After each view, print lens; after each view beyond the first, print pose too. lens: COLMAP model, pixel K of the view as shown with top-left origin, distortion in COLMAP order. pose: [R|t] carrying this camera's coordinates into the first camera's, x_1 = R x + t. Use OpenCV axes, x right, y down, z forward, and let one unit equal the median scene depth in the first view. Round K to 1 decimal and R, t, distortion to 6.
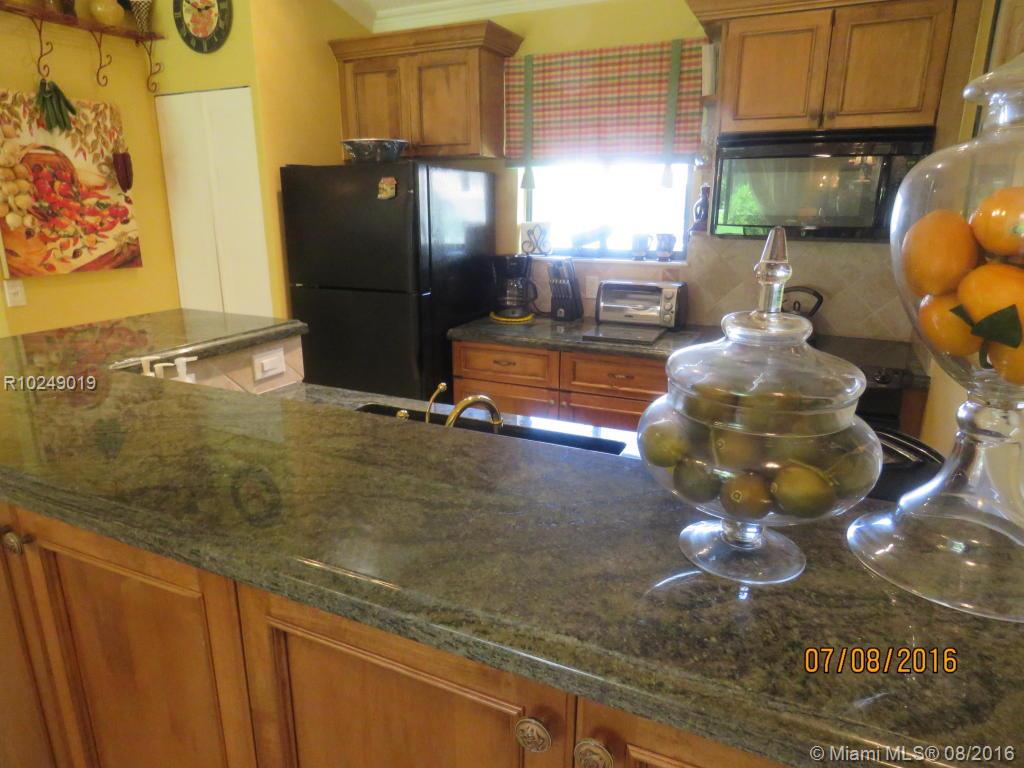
lens RADIAL K [[652.9, 0, 512.4], [0, 652.9, 384.4], [0, 0, 1]] dist [-0.006441, -0.003276]
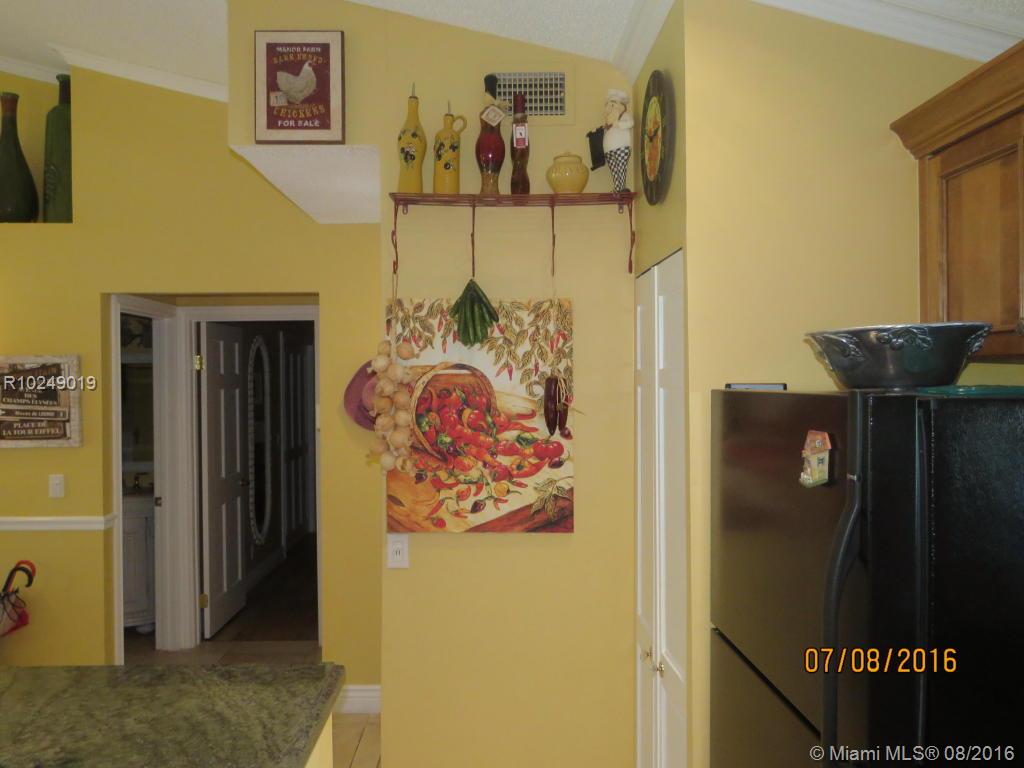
lens RADIAL K [[799.8, 0, 509.7], [0, 799.8, 388.4], [0, 0, 1]] dist [0.008816, 0.003102]
pose [[0.449839, 0.008515, -0.893069, 0.123625], [-0.234949, 0.965862, -0.109134, -0.240461], [0.861652, 0.258919, 0.436482, 0.621370]]
